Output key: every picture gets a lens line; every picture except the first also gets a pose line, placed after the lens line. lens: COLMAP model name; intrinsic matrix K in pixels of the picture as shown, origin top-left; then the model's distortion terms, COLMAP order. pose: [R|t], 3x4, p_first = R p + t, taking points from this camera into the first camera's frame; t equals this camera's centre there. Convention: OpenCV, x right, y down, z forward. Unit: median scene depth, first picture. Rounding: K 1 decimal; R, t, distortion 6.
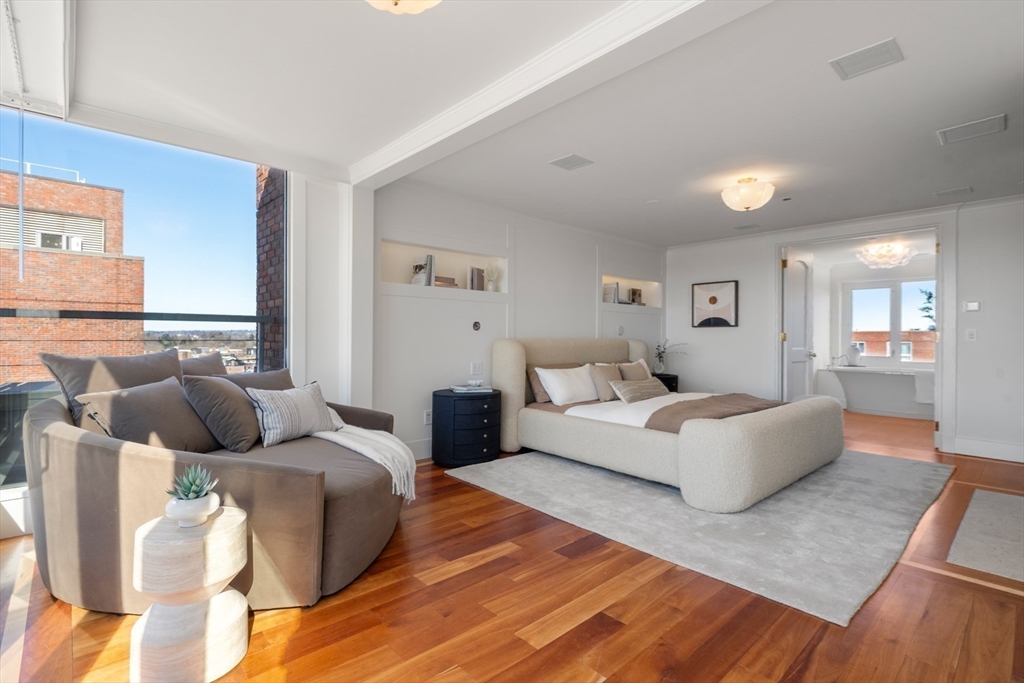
lens RADIAL K [[483.0, 0, 512.0], [0, 483.0, 341.5], [0, 0, 1]] dist [0.002375, -0.000053]
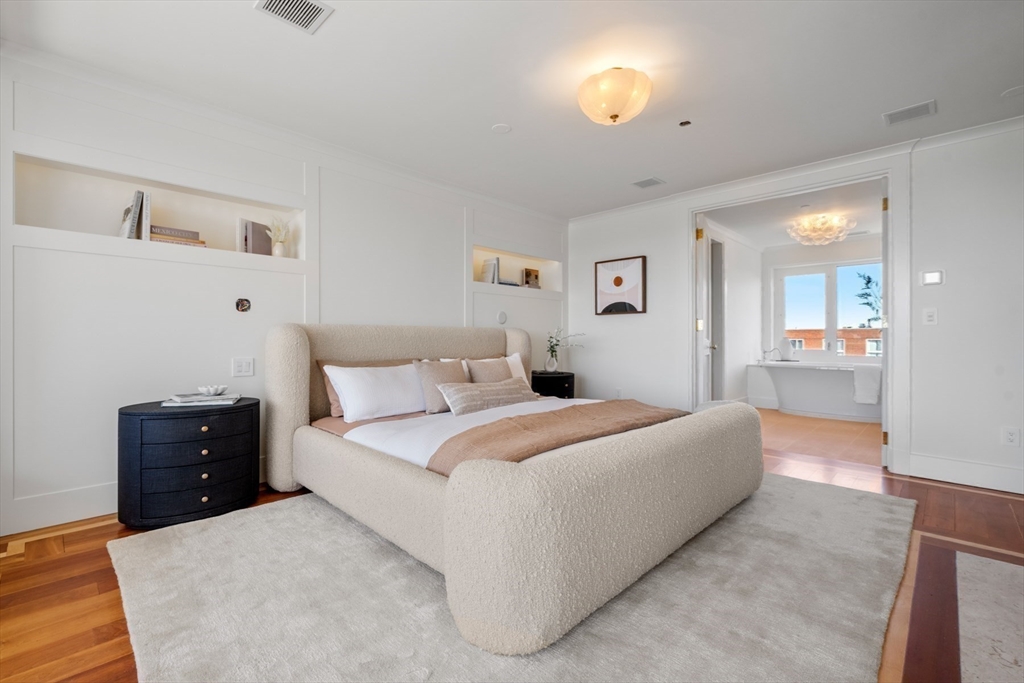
lens RADIAL K [[454.5, 0, 512.0], [0, 454.5, 341.5], [0, 0, 1]] dist [0.000216, 0.000066]
pose [[0.998198, -0.005527, 0.059747, 0.249156], [0.005495, 0.999985, 0.000698, 0.019494], [-0.059750, -0.000368, 0.998213, 0.319949]]
